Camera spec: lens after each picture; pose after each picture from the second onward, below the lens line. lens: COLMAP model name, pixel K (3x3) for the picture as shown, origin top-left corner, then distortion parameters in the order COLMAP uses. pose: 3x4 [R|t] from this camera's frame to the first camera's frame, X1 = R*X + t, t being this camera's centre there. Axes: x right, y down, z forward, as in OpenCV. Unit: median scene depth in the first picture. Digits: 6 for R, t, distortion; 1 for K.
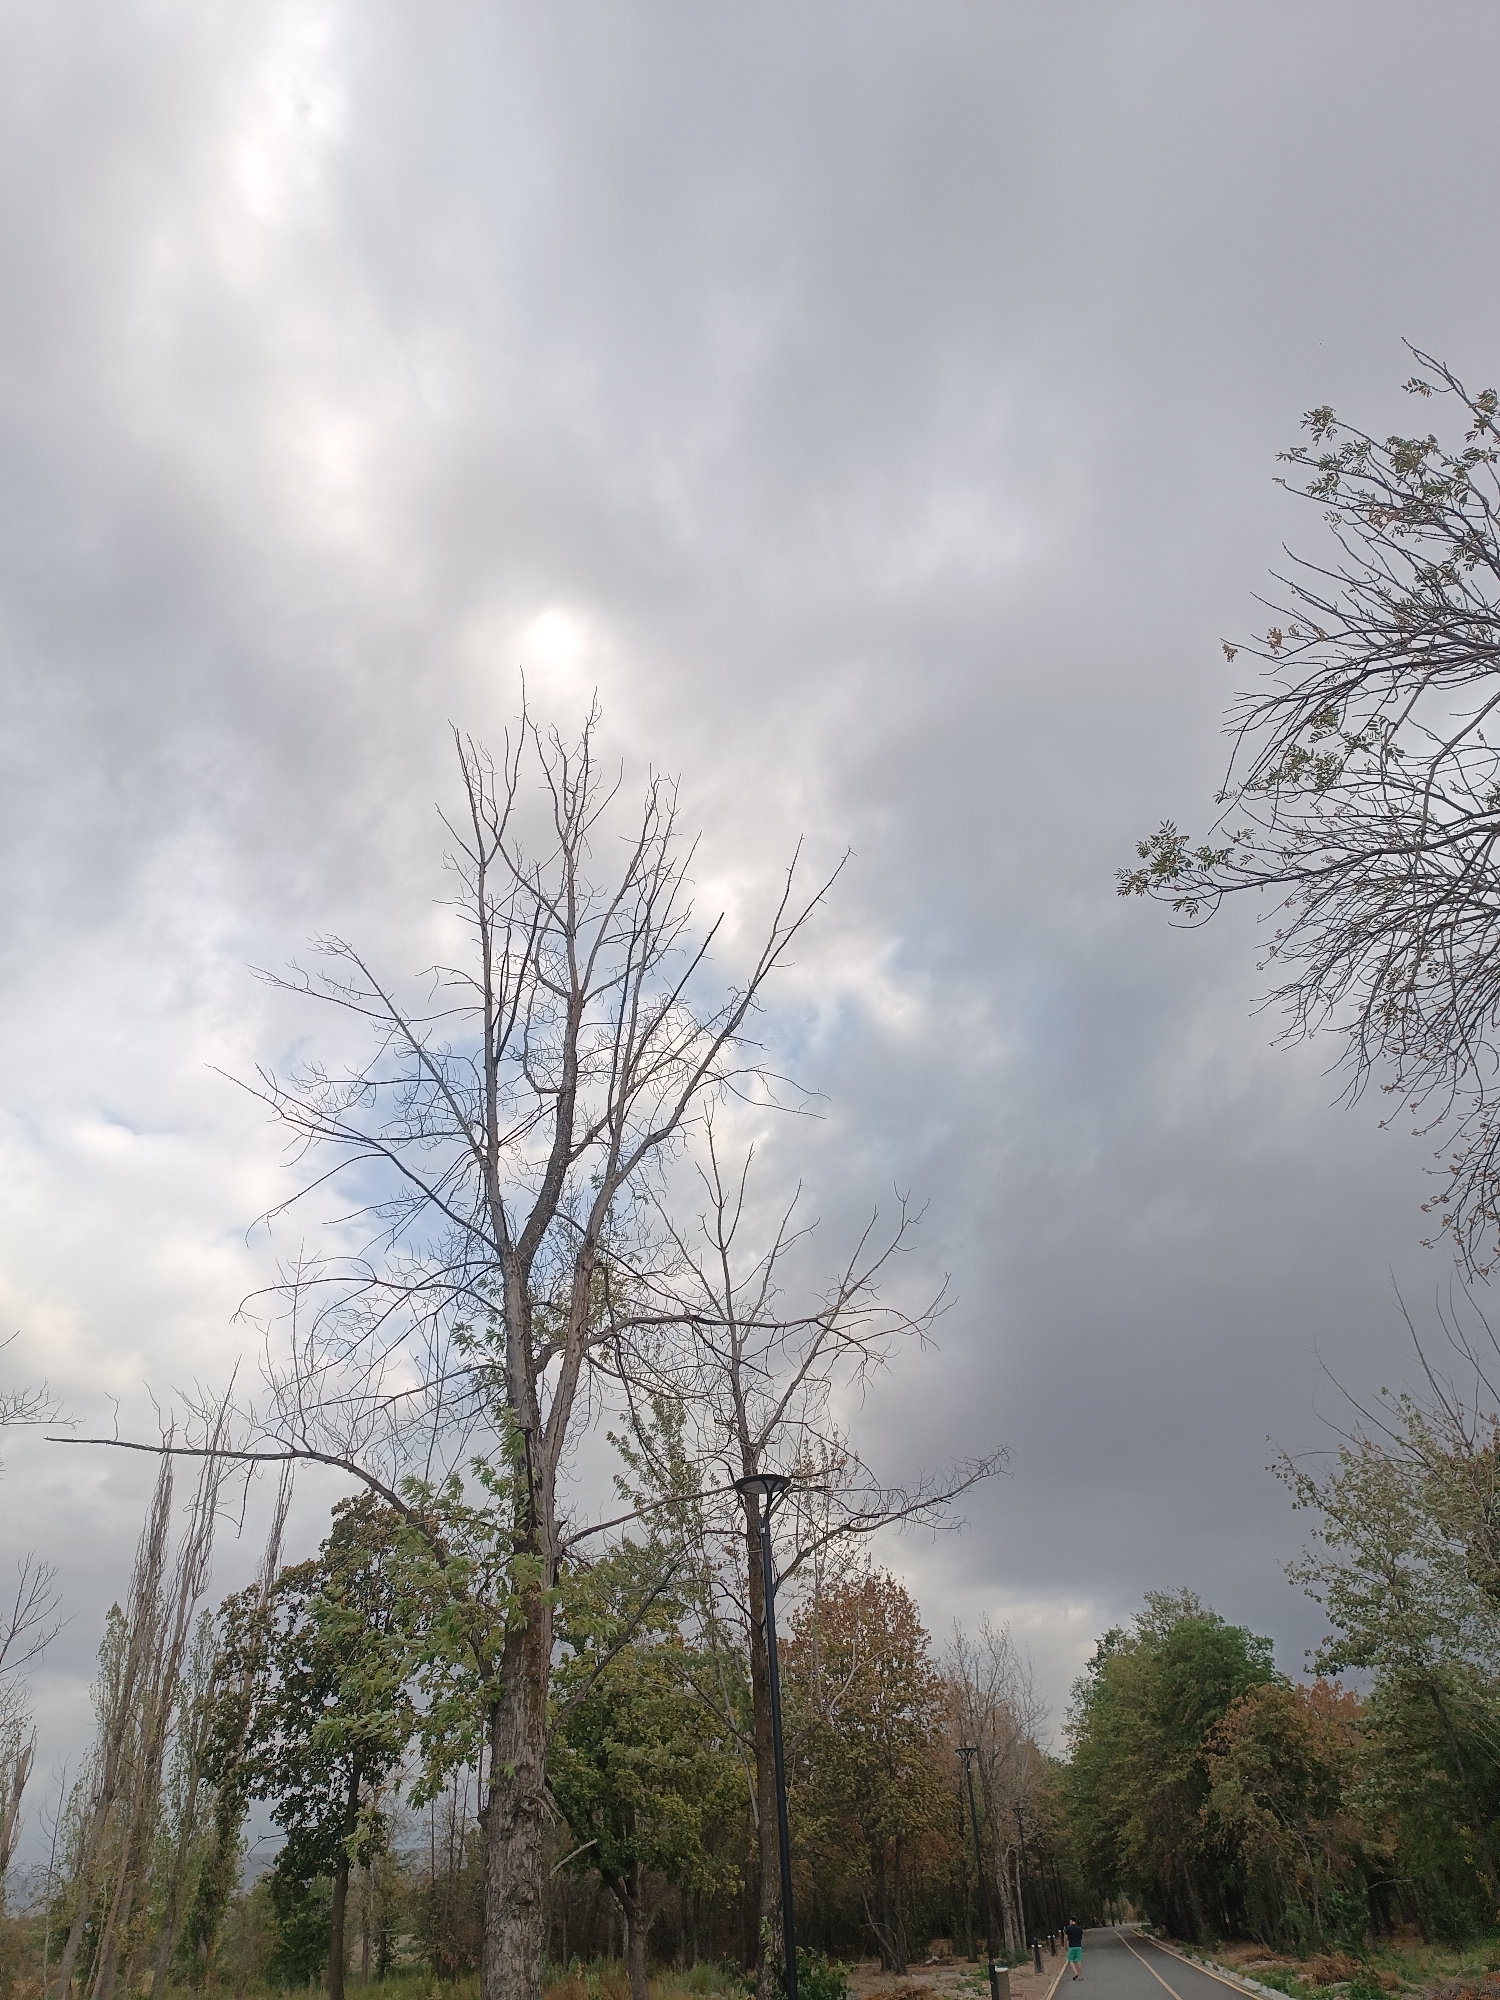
lens RADIAL K [[1421.3, 0, 750.0], [0, 1421.3, 1000.0], [0, 0, 1]] dist [-0.001674, -0.009375]
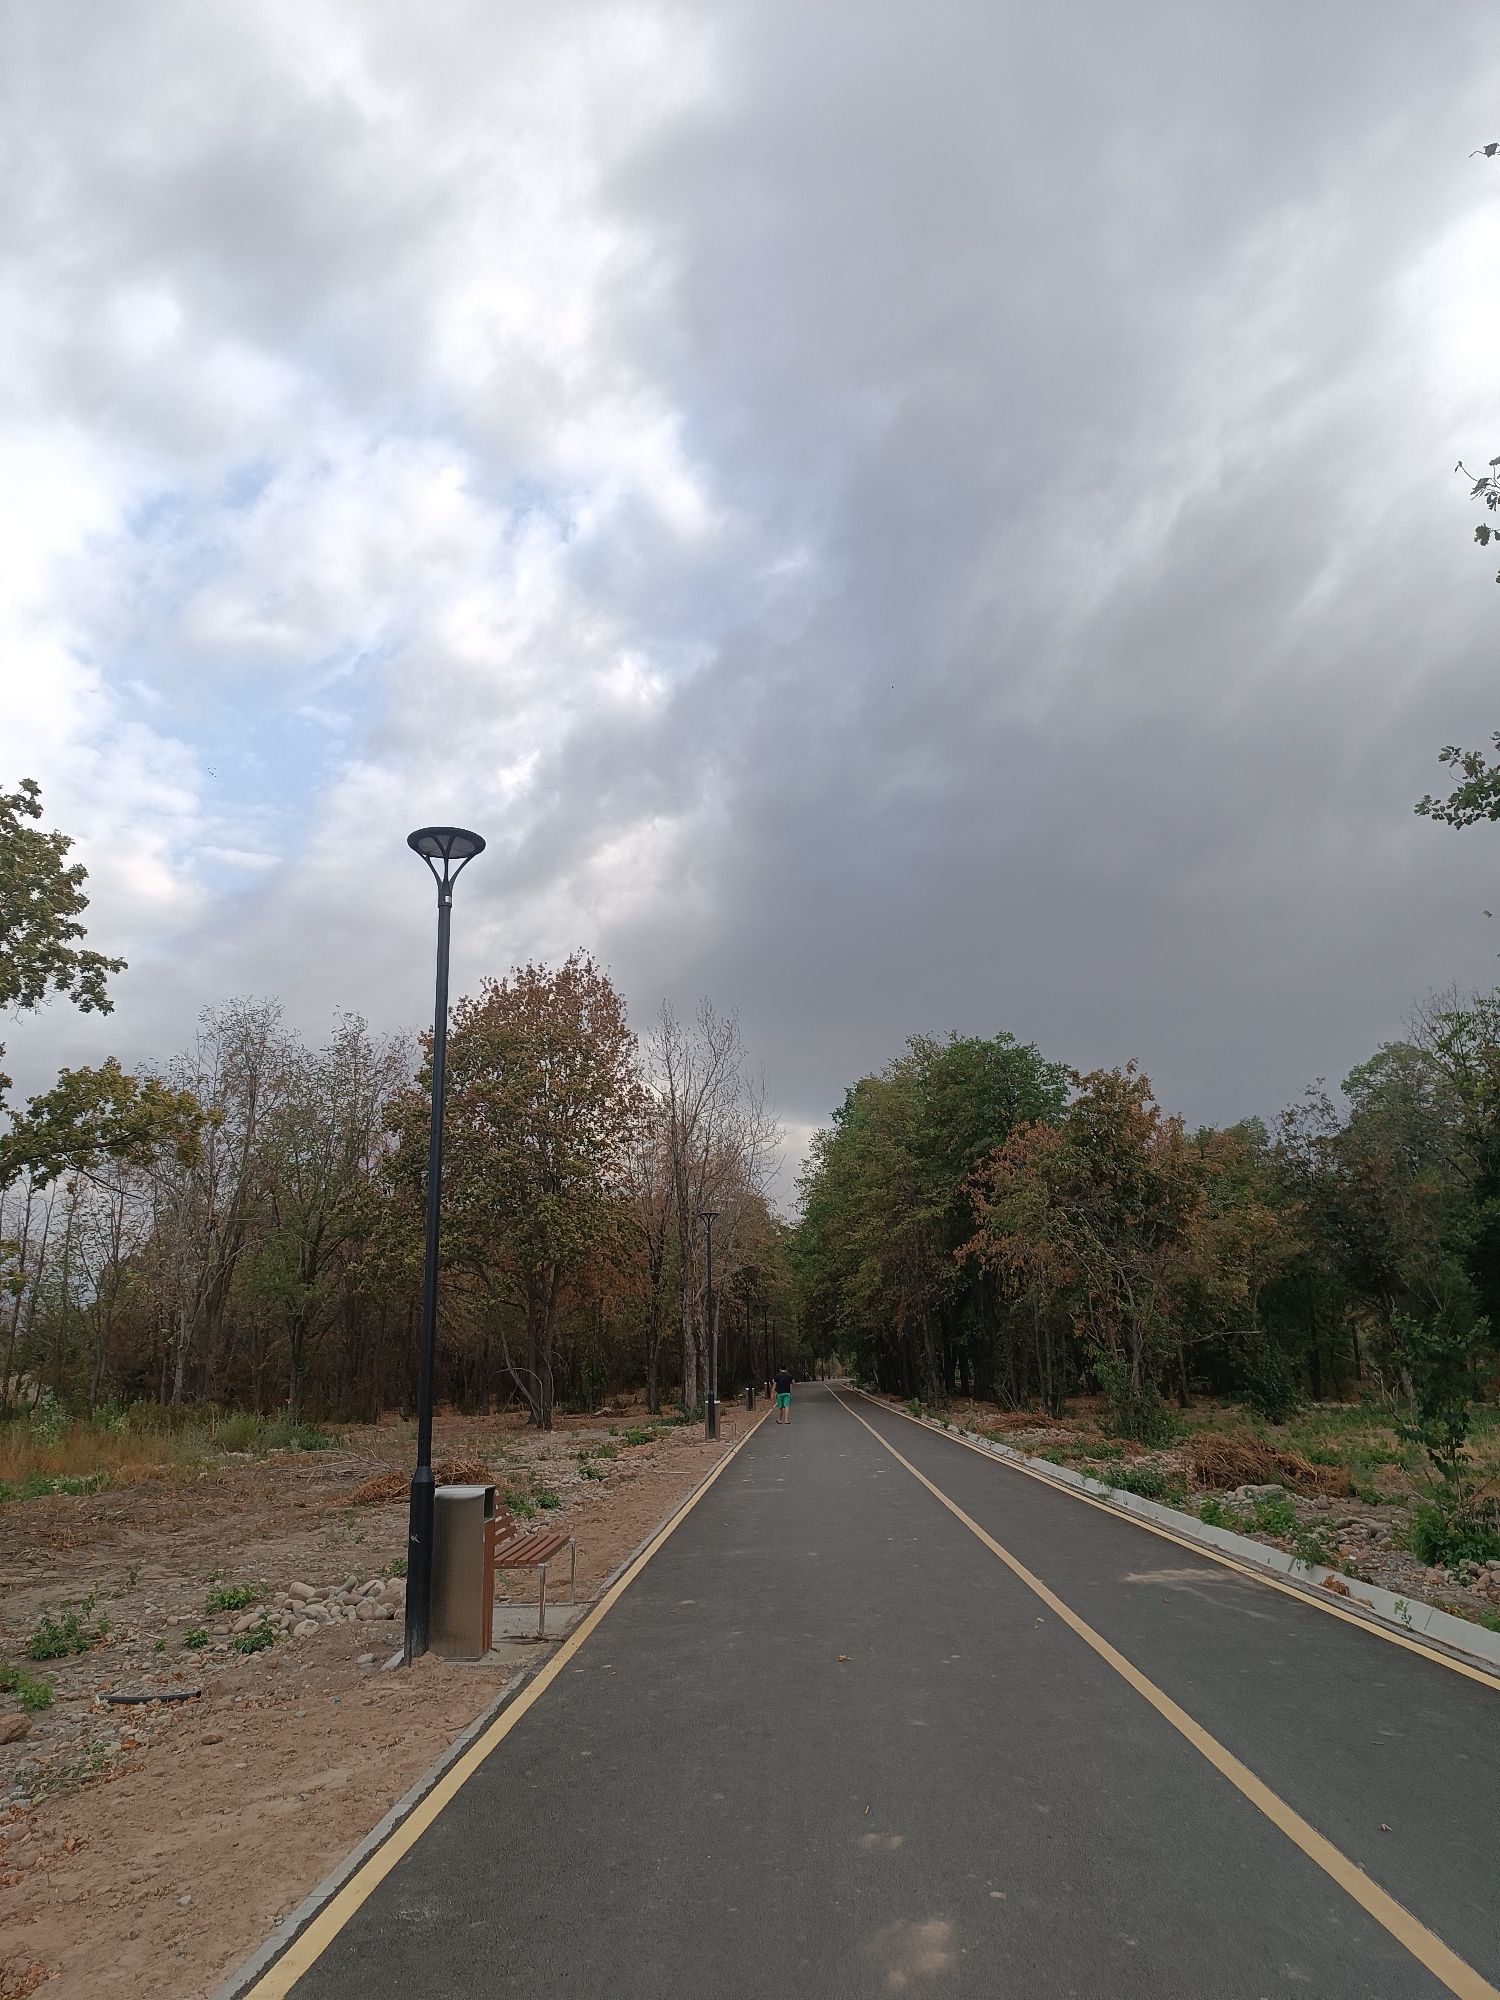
lens RADIAL K [[1421.3, 0, 750.0], [0, 1421.3, 1000.0], [0, 0, 1]] dist [-0.001674, -0.009375]
pose [[0.986541, 0.061836, 0.151372, 0.076003], [-0.106251, 0.946087, 0.305991, 0.202838], [-0.124290, -0.317956, 0.939923, 0.308534]]
